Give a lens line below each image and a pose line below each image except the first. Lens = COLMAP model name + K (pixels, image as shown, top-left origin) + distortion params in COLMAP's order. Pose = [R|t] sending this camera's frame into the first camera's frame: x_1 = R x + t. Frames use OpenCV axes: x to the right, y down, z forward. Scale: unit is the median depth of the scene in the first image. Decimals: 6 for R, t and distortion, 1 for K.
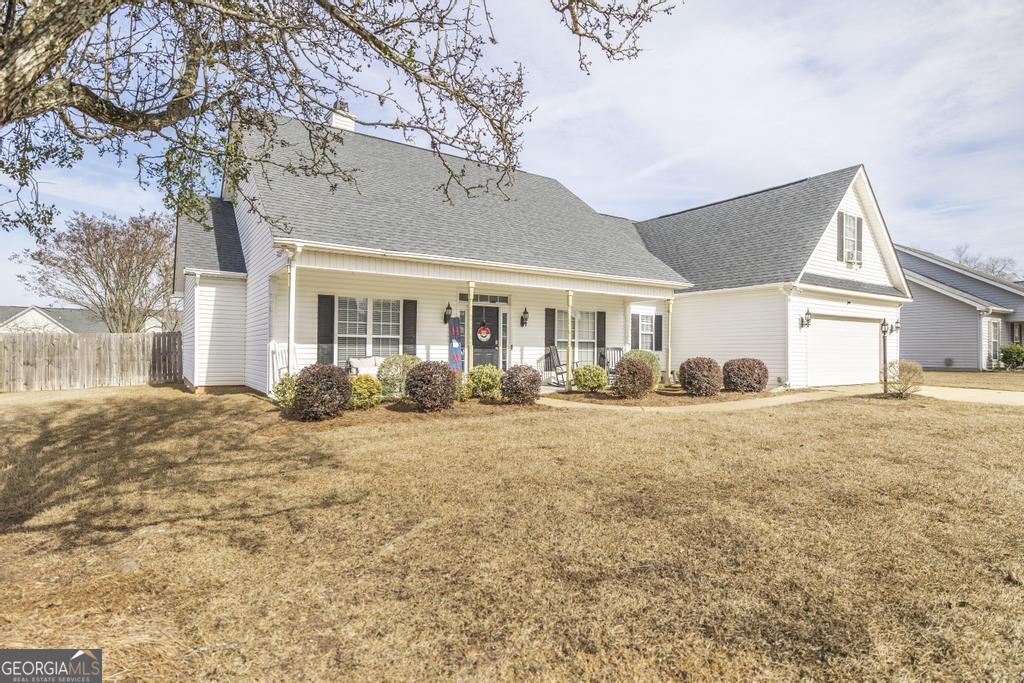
lens RADIAL K [[546.0, 0, 513.9], [0, 546.0, 337.5], [0, 0, 1]] dist [-0.003576, -0.000135]
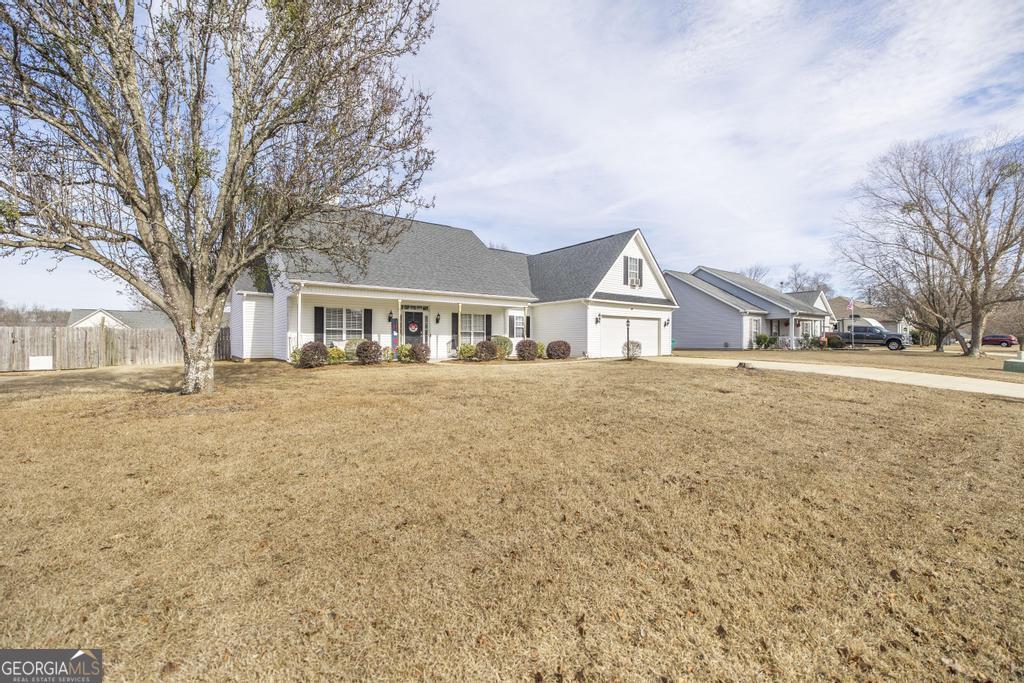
lens RADIAL K [[448.4, 0, 517.3], [0, 448.4, 340.3], [0, 0, 1]] dist [0.004817, 0.000070]
pose [[0.998563, -0.006292, 0.053215, 0.201839], [0.005375, 0.999835, 0.017351, 0.010296], [-0.053316, -0.017040, 0.998432, -0.456962]]
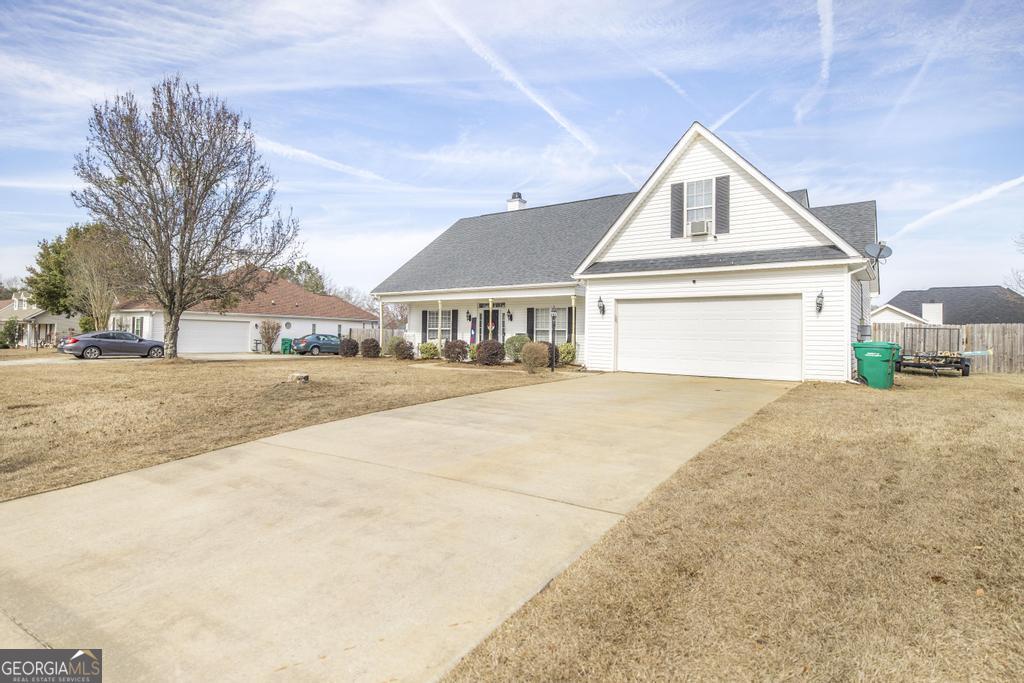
lens RADIAL K [[521.2, 0, 514.9], [0, 521.2, 340.5], [0, 0, 1]] dist [-0.004597, -0.000569]
pose [[0.354414, 0.004410, -0.935078, 1.479701], [0.005442, 0.999962, 0.006778, 0.026840], [0.935073, -0.007491, 0.354376, 0.498964]]
